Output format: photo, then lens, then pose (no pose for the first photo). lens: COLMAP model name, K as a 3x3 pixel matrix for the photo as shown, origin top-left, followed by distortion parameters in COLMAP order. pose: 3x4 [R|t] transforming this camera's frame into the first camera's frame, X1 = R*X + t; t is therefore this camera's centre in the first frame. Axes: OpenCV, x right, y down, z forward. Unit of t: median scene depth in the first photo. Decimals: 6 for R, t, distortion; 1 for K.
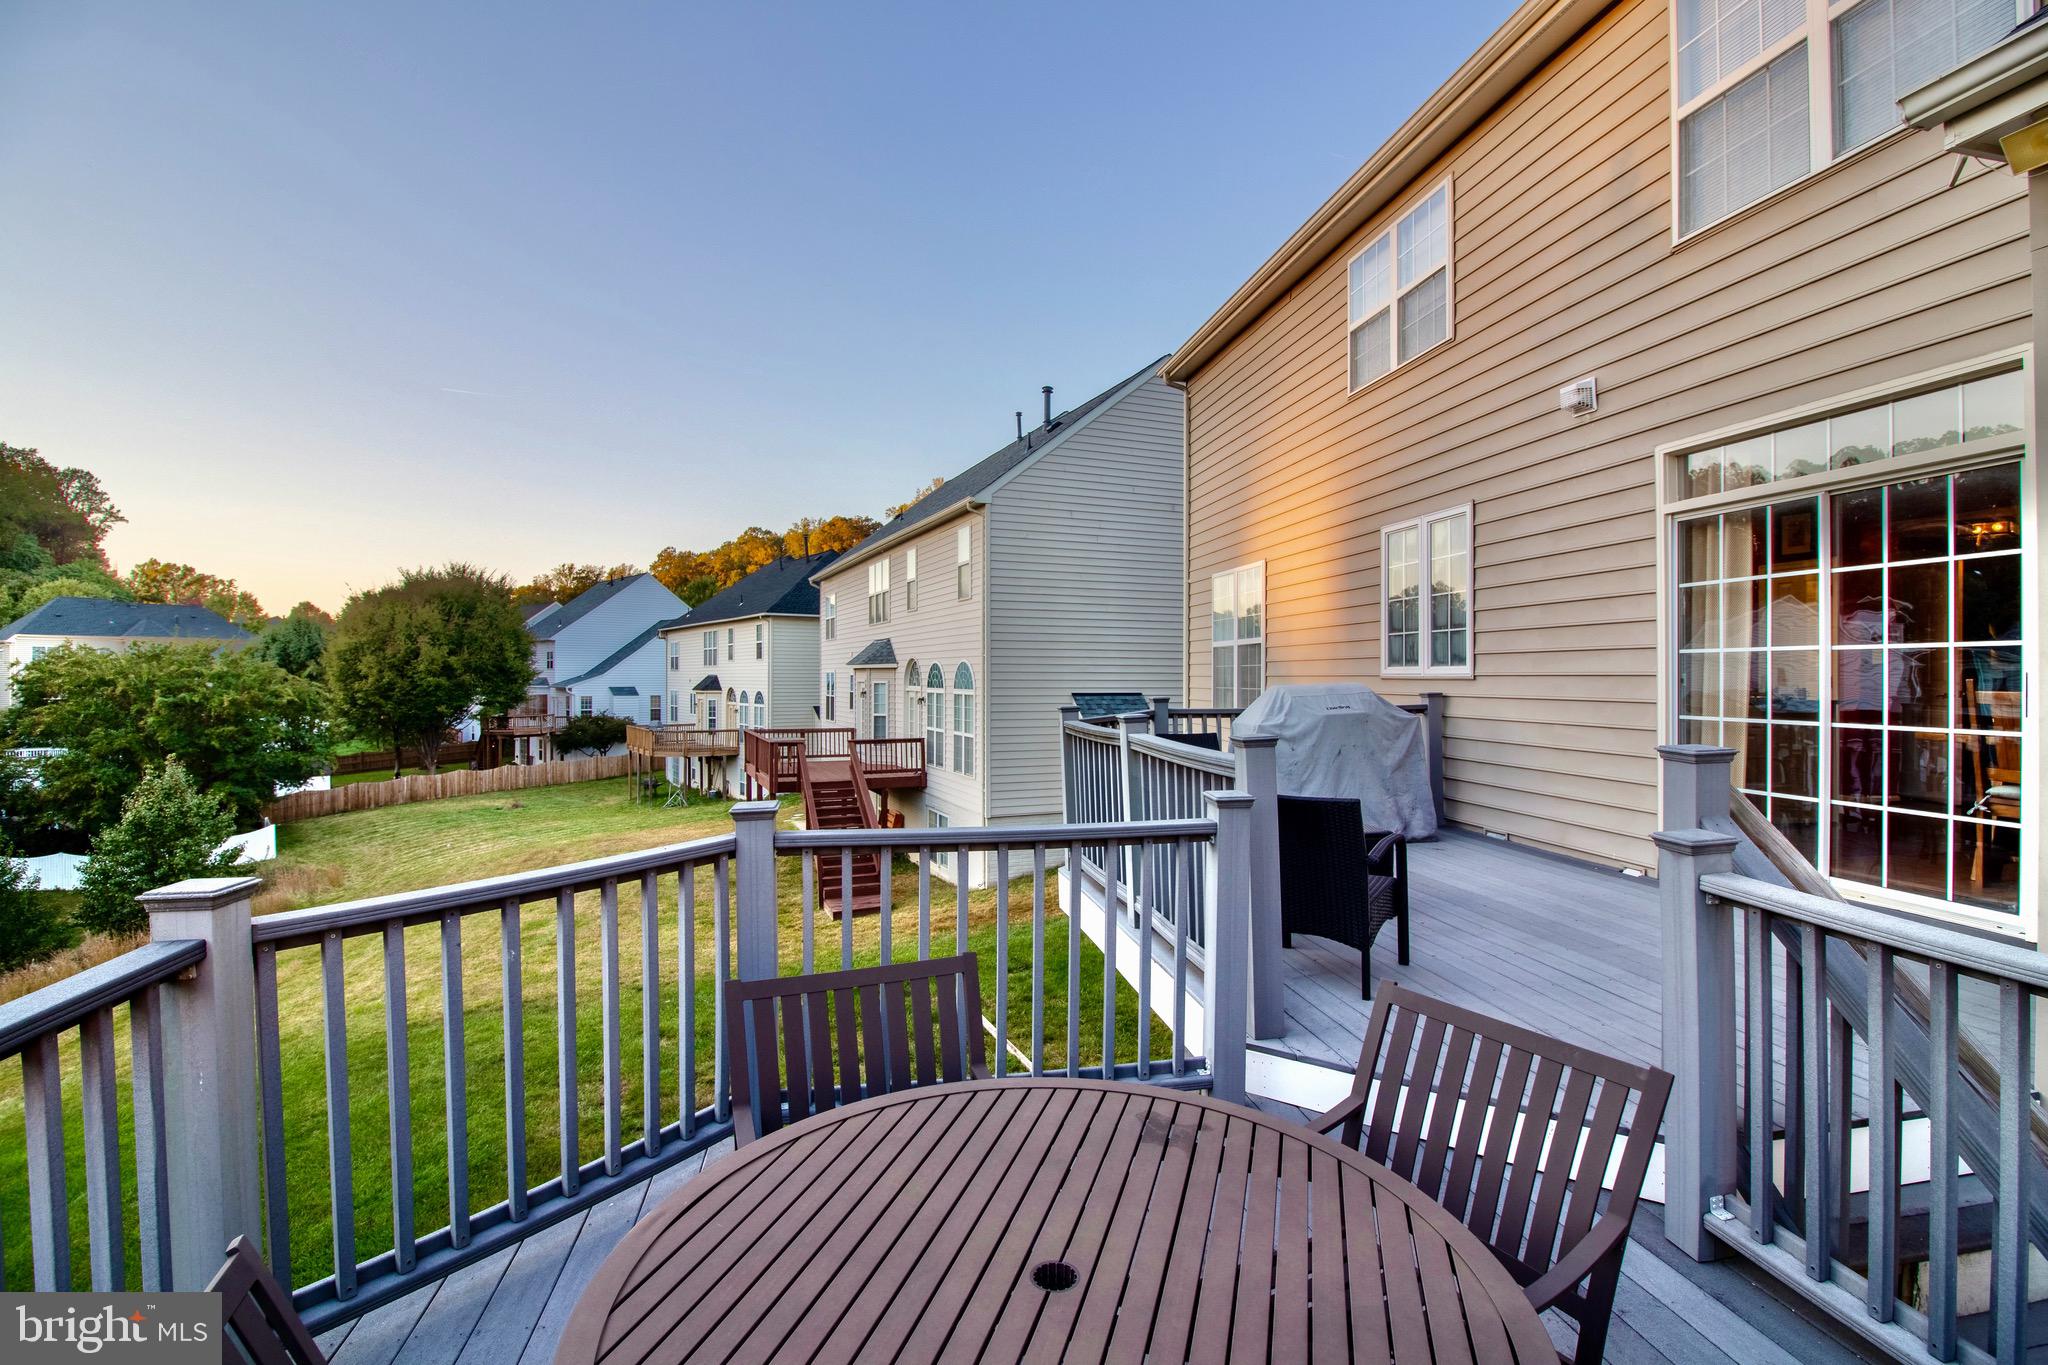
lens RADIAL K [[950.8, 0, 1024.5], [0, 950.8, 677.3], [0, 0, 1]] dist [-0.002147, -0.011552]
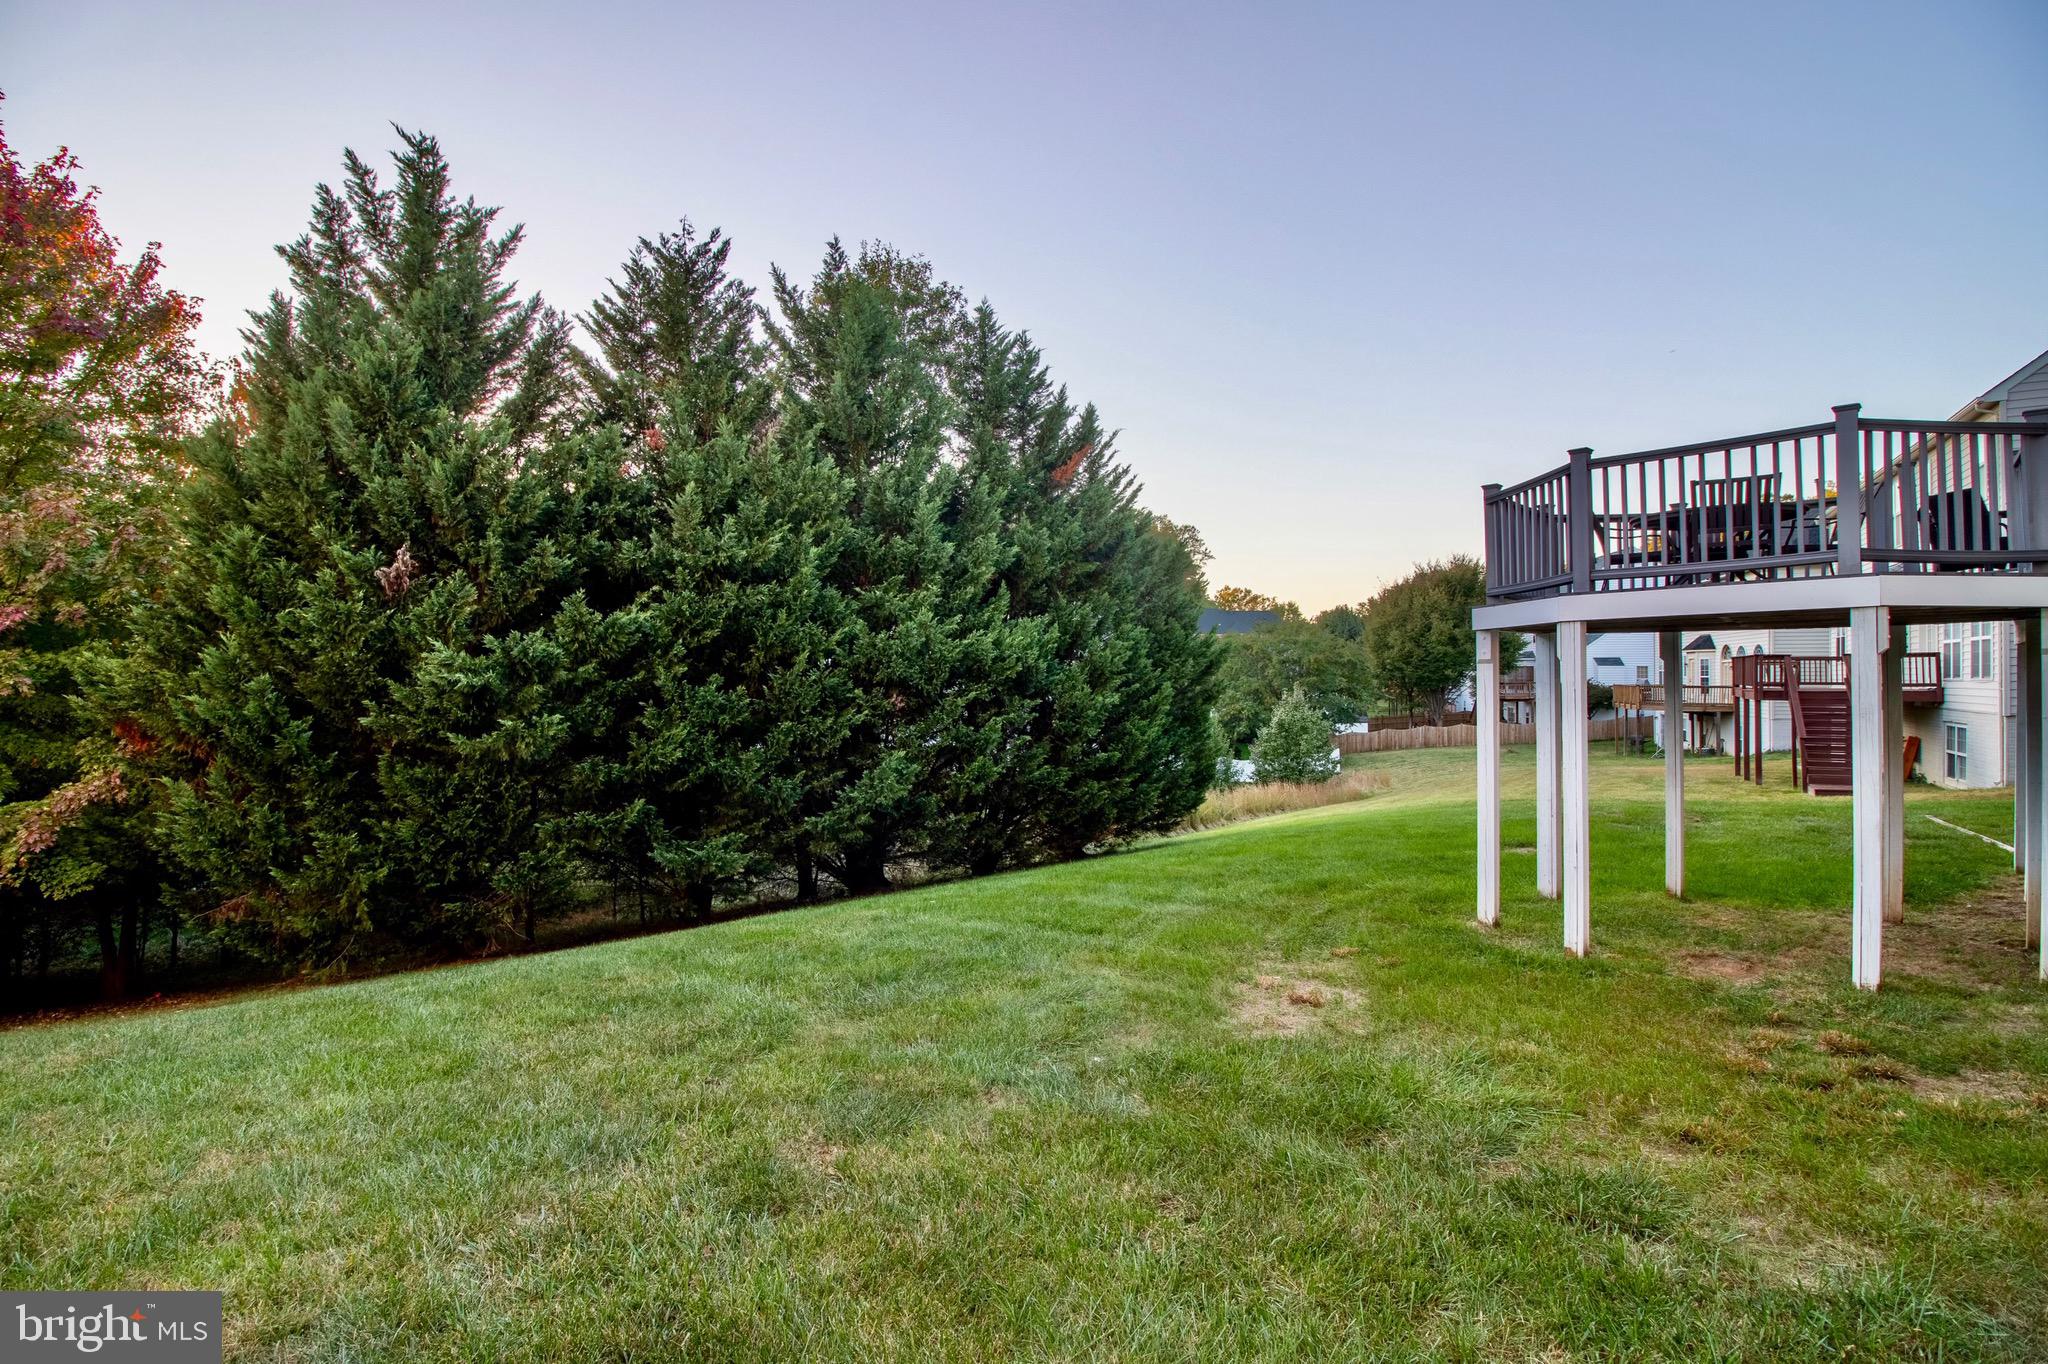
lens RADIAL K [[958.3, 0, 1027.1], [0, 958.3, 674.6], [0, 0, 1]] dist [0.006690, -0.016993]
pose [[0.589251, -0.004421, -0.807938, 0.065069], [-0.001347, 0.999978, -0.006454, 0.046255], [0.807949, 0.004892, 0.589233, -0.169961]]
